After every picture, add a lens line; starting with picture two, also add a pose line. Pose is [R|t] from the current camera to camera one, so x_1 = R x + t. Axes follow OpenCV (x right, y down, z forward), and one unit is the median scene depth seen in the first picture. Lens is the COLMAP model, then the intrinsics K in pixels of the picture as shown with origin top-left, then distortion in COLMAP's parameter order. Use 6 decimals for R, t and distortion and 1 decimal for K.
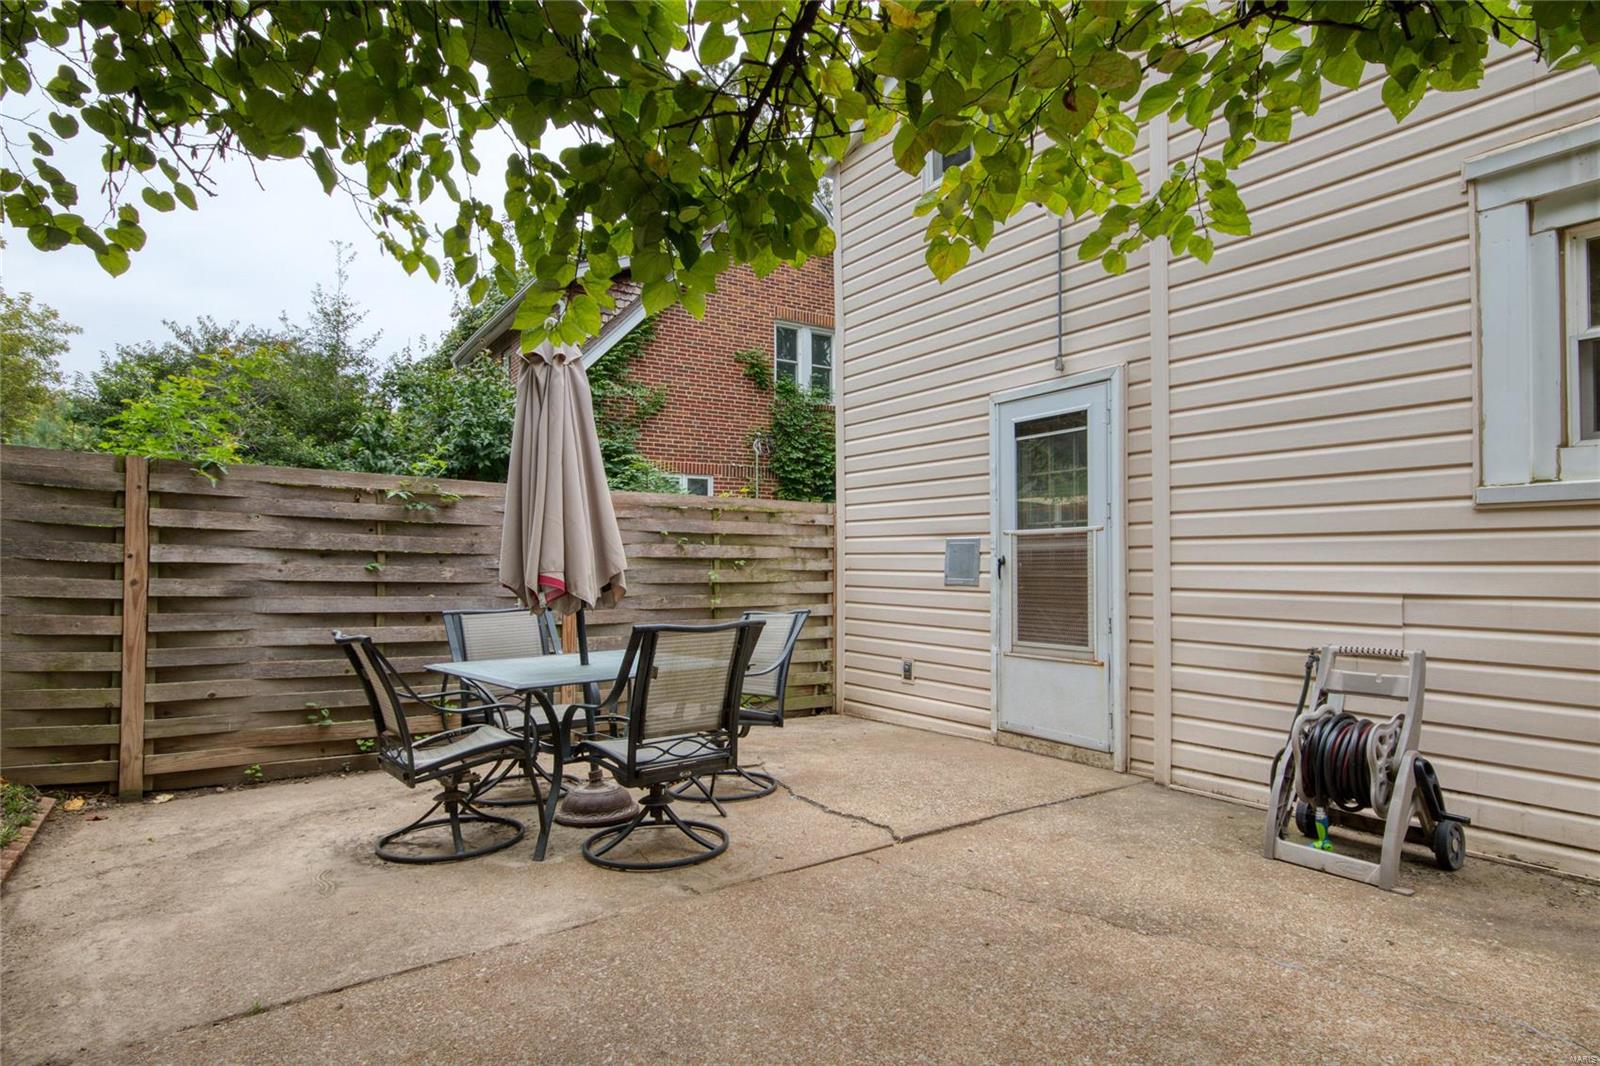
lens RADIAL K [[895.3, 0, 800.1], [0, 895.3, 538.9], [0, 0, 1]] dist [0.010607, 0.001069]
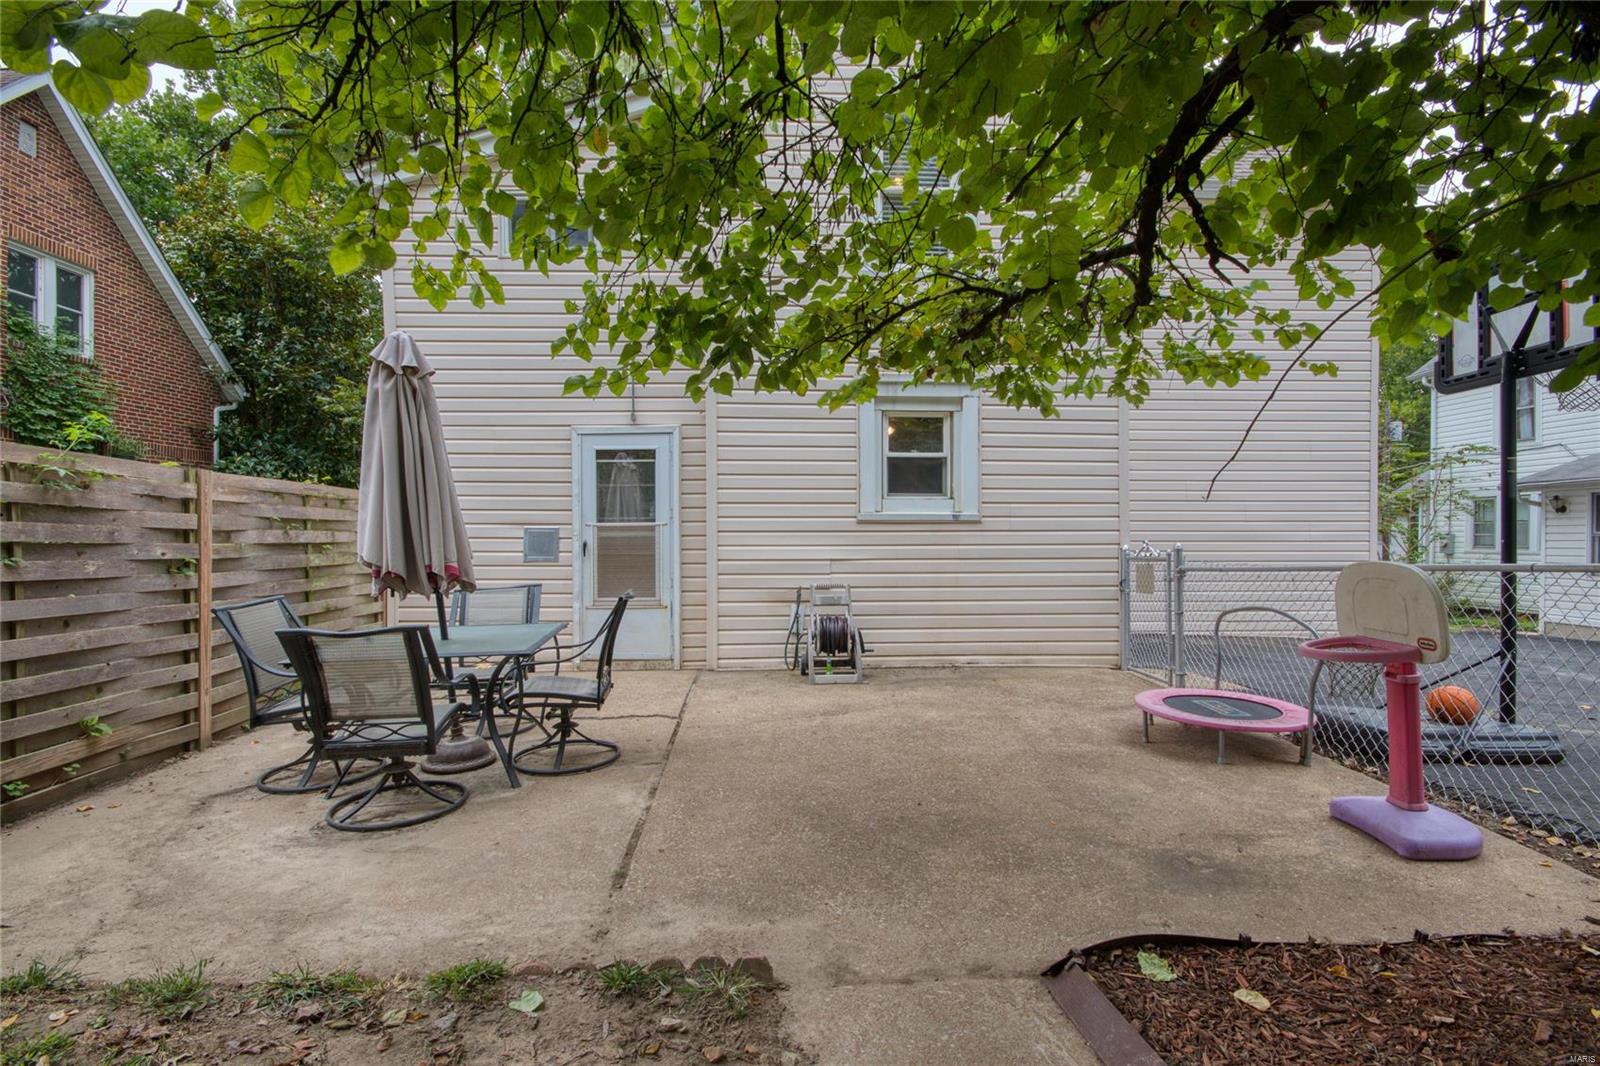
lens RADIAL K [[787.8, 0, 801.1], [0, 787.8, 536.1], [0, 0, 1]] dist [-0.012687, -0.001904]
pose [[0.492165, -0.004820, 0.870489, -0.716731], [-0.023723, 0.999539, 0.018947, -0.020561], [-0.870179, -0.029976, 0.491824, 0.072567]]
